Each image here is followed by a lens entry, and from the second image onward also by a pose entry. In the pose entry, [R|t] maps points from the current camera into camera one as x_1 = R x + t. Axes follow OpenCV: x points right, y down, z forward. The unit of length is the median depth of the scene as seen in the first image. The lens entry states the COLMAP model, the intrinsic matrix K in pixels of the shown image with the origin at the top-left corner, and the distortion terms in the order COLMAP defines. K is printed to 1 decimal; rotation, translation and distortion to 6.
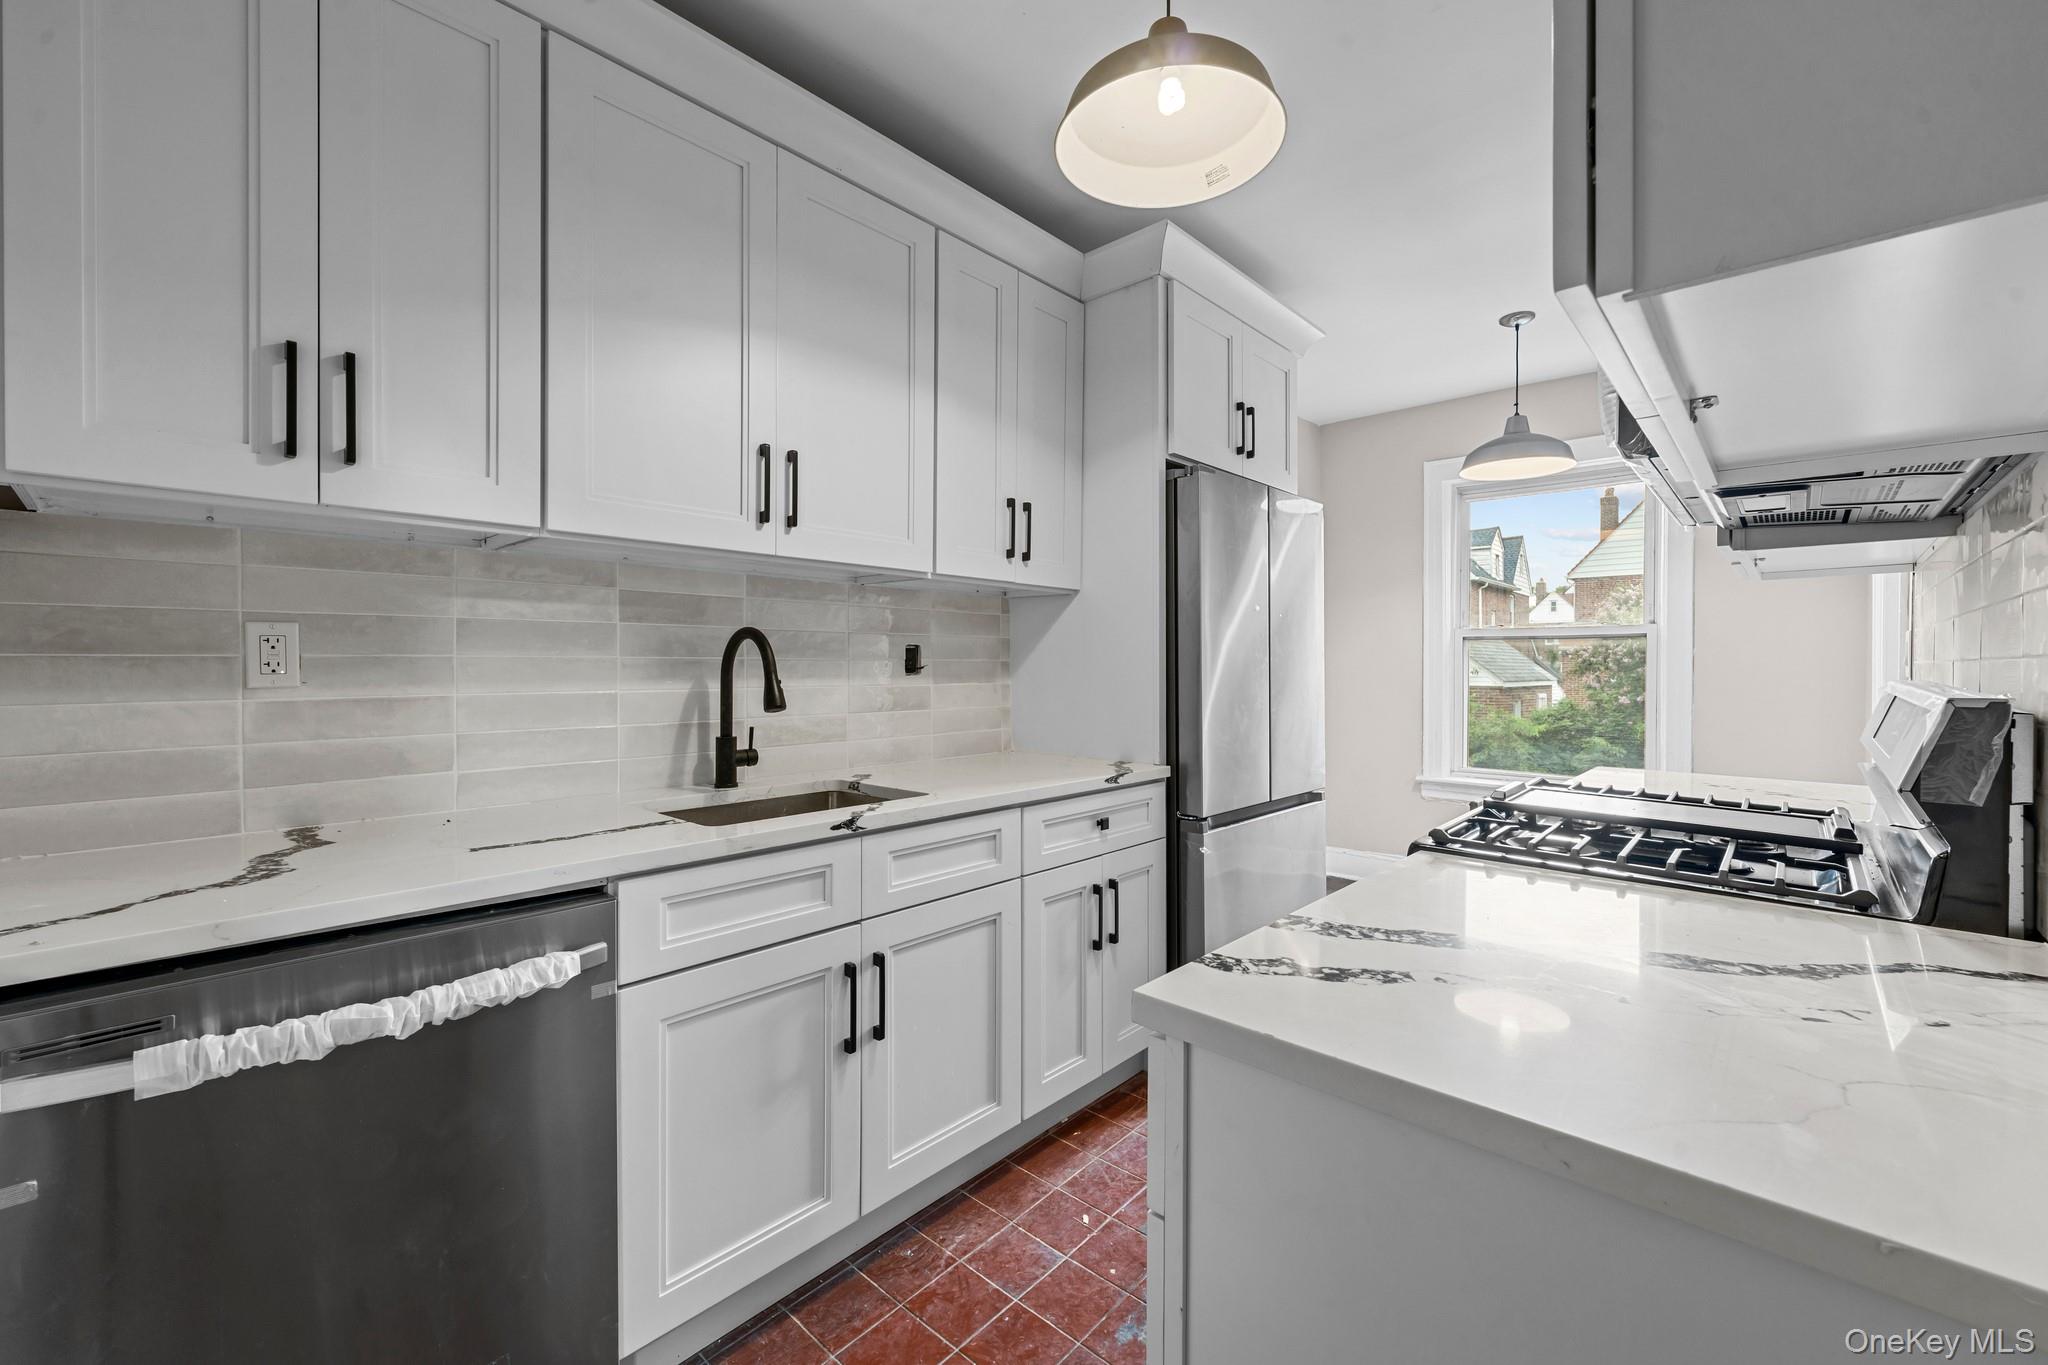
lens RADIAL K [[844.0, 0, 1025.2], [0, 844.0, 672.4], [0, 0, 1]] dist [0.000053, -0.000316]
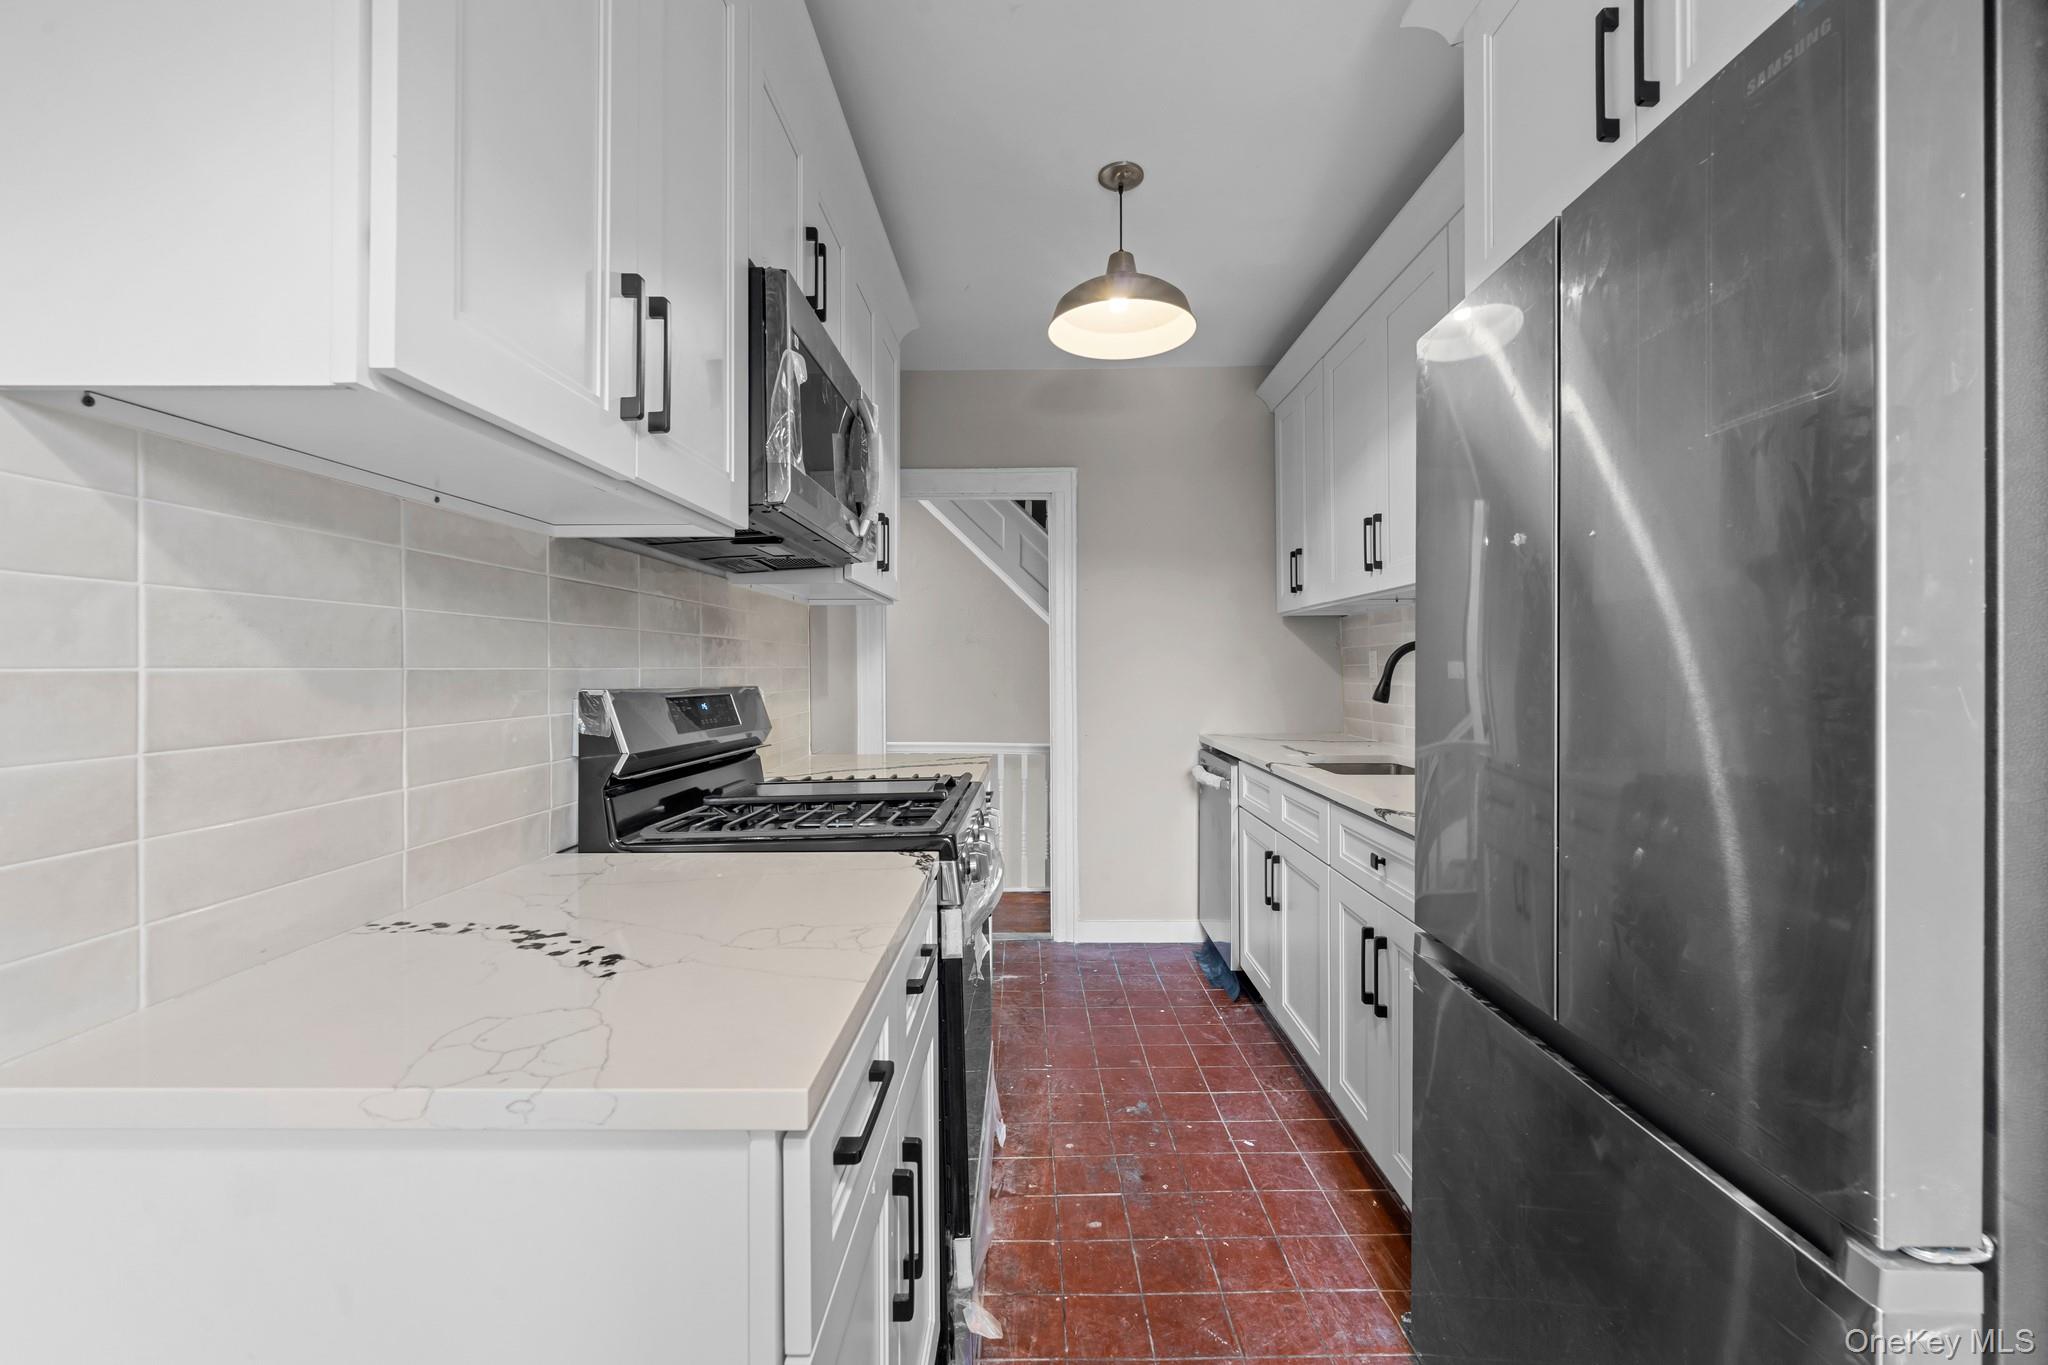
lens RADIAL K [[844.0, 0, 1030.2], [0, 844.0, 673.4], [0, 0, 1]] dist [0.000053, -0.000316]
pose [[-0.749258, 0.003096, -0.662271, 1.142166], [-0.000969, 0.999983, 0.005772, -0.010193], [0.662277, 0.004967, -0.749242, 1.784264]]
